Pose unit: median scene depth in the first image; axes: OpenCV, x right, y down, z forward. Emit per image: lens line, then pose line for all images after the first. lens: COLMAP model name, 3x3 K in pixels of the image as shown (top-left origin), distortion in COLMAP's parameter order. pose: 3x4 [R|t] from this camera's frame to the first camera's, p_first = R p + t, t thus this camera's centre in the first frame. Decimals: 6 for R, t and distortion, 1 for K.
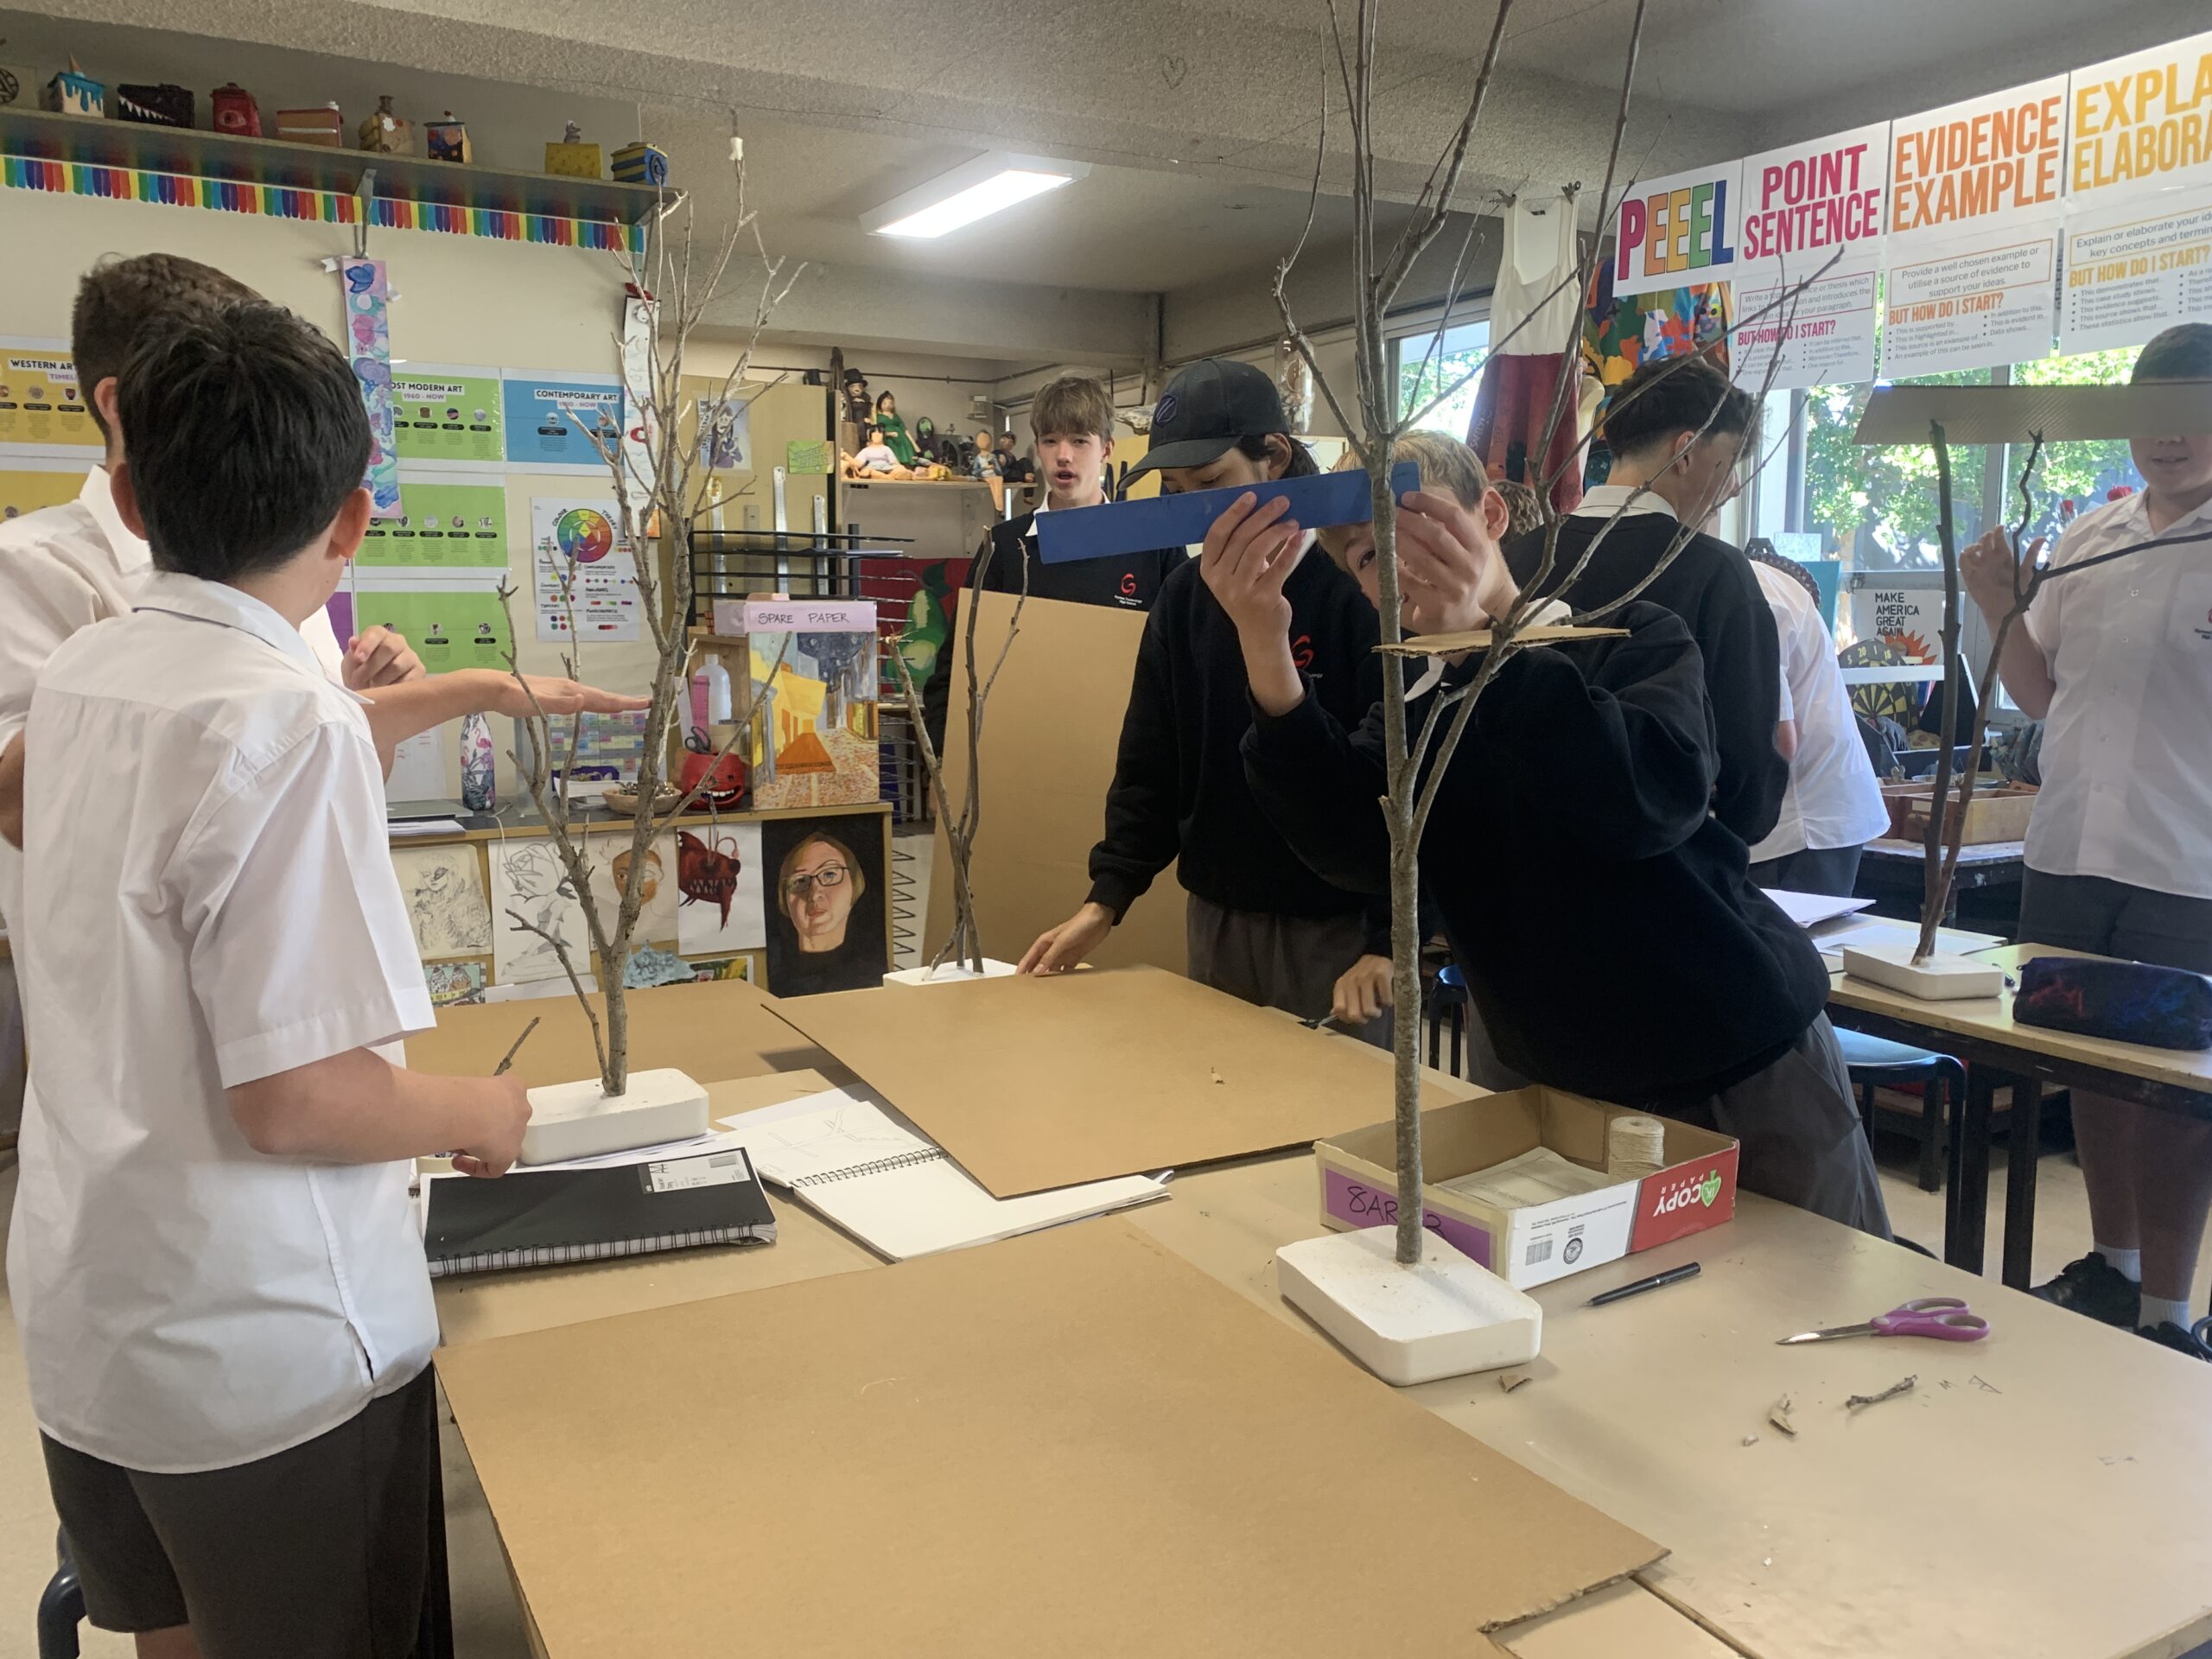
lens RADIAL K [[1691.2, 0, 1112.1], [0, 1691.2, 832.9], [0, 0, 1]] dist [0.009098, -0.006028]
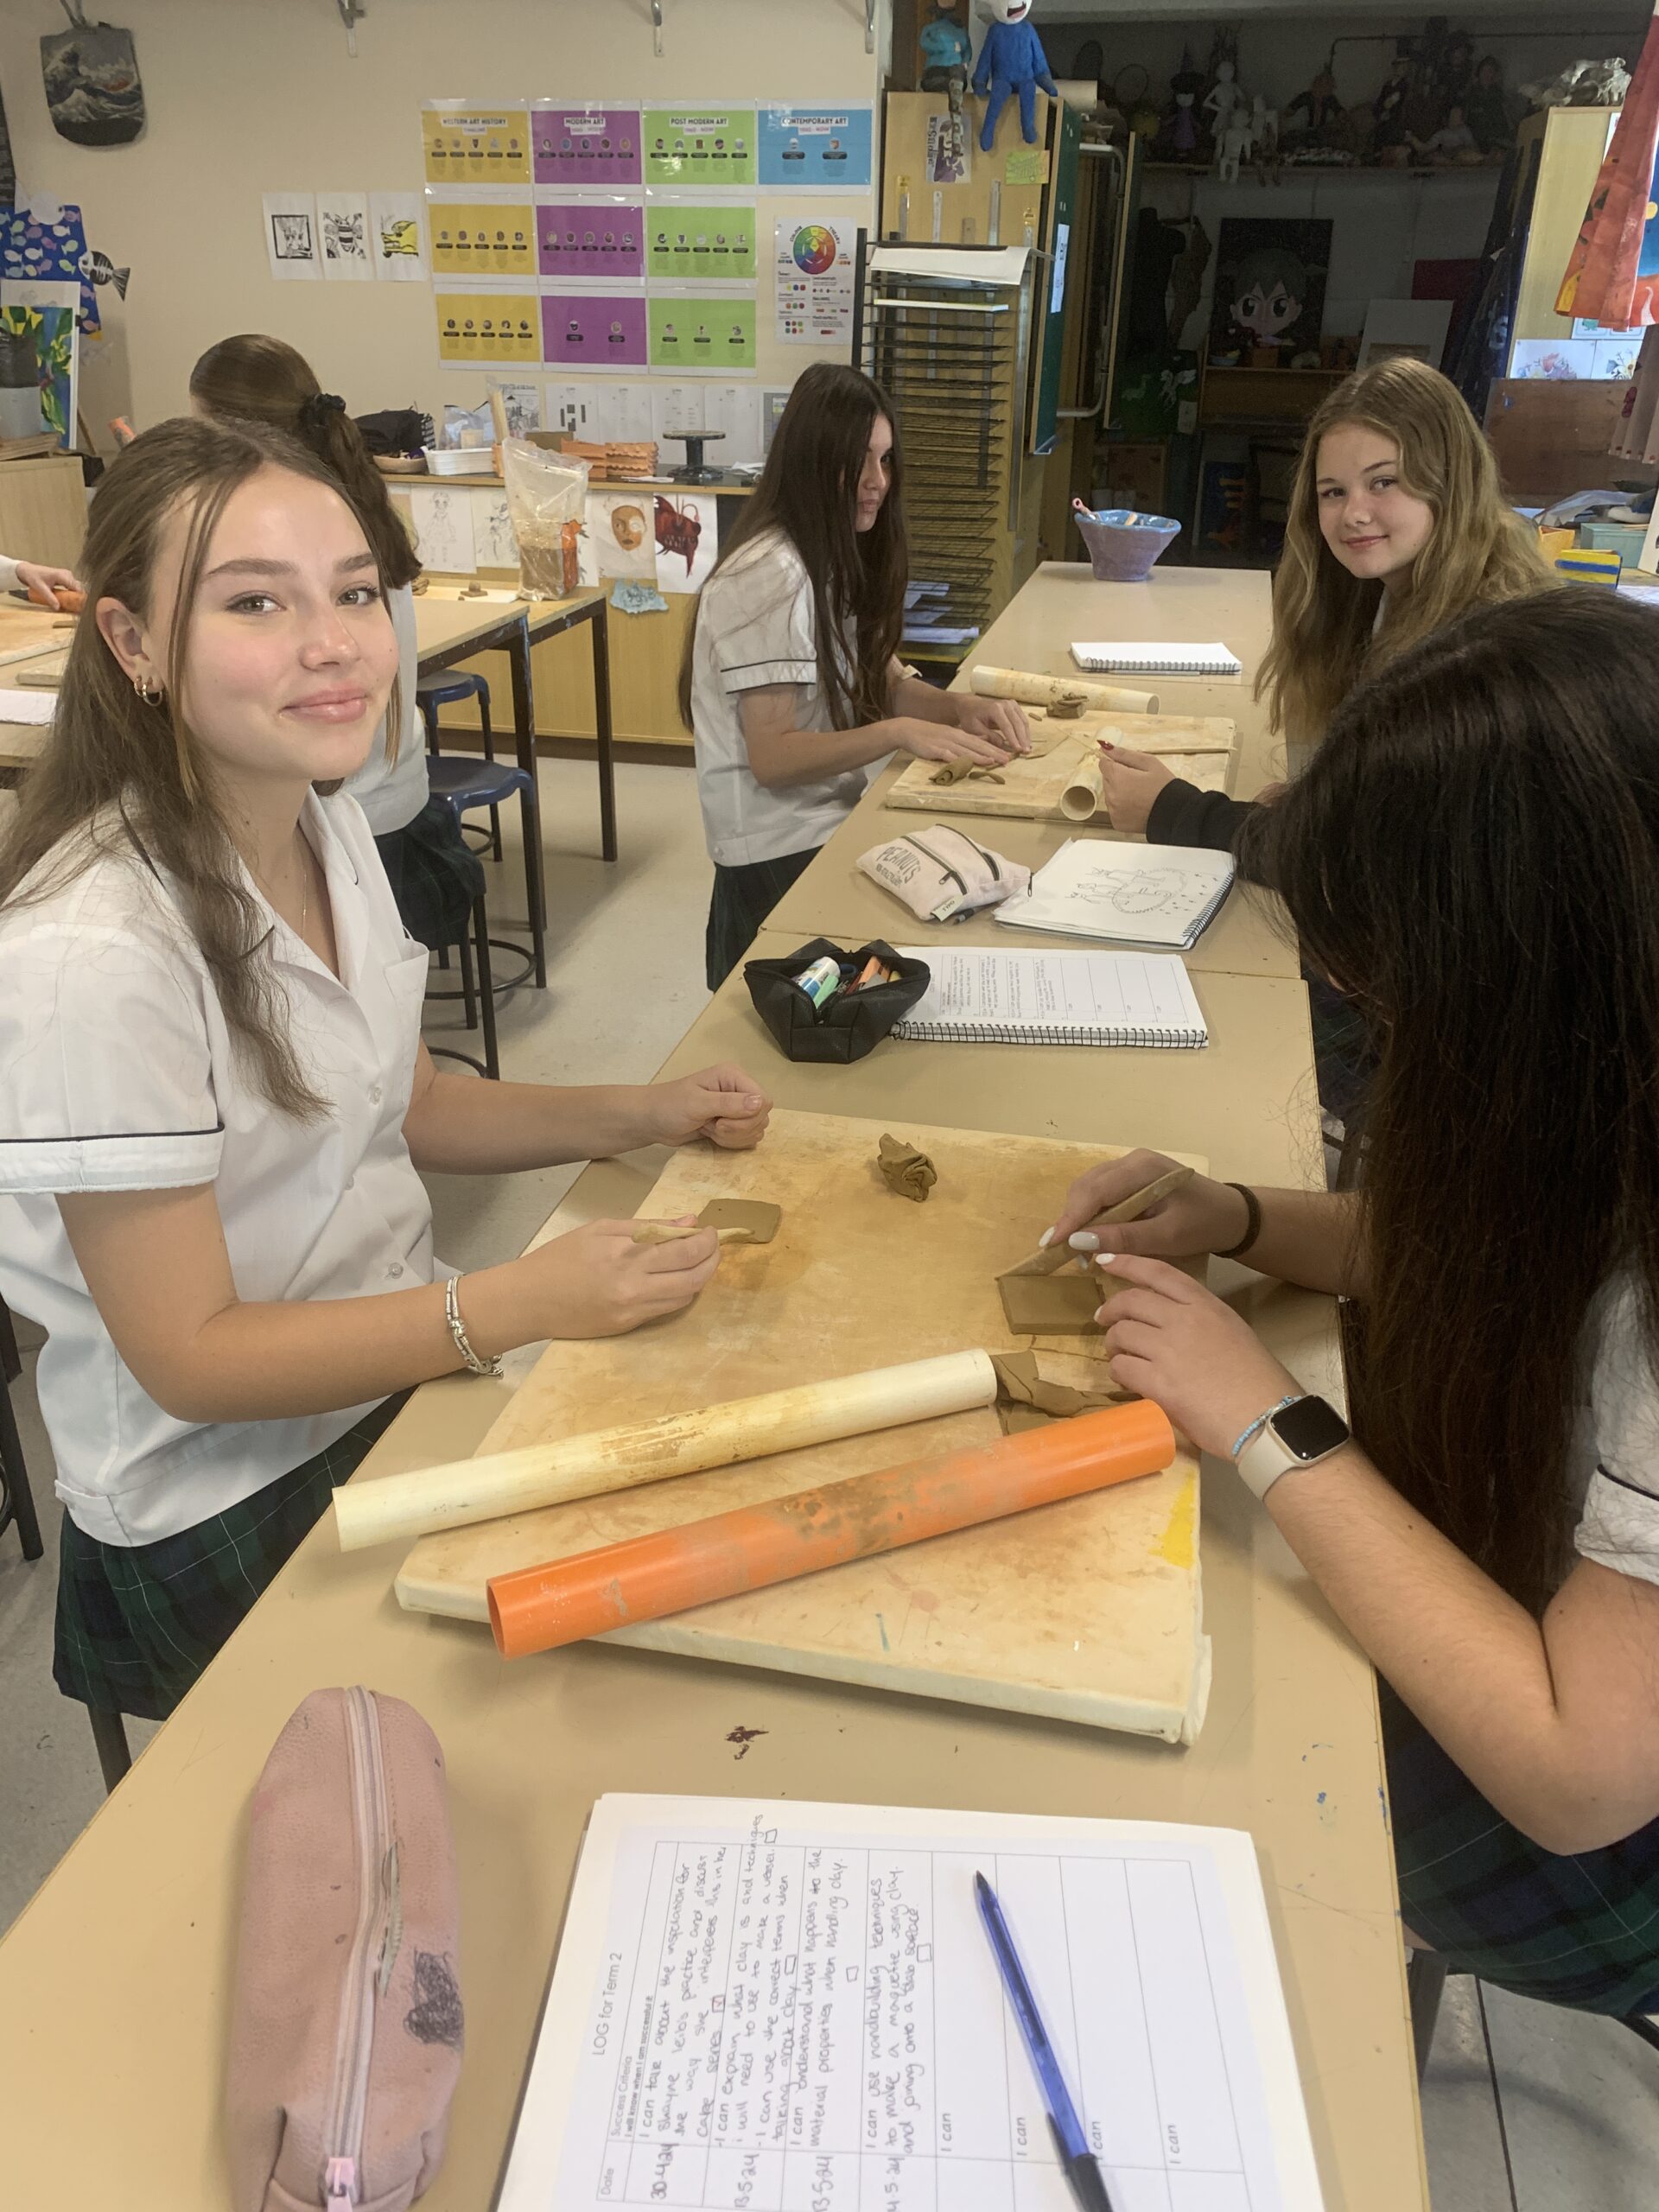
lens RADIAL K [[1691.2, 0, 828.3], [0, 1691.2, 1108.8], [0, 0, 1]] dist [0.009098, -0.006028]
pose [[0.743760, 0.302709, -0.595977, 0.640705], [-0.105869, 0.933676, 0.342112, -0.016771], [0.660010, -0.191354, 0.726478, -0.002004]]
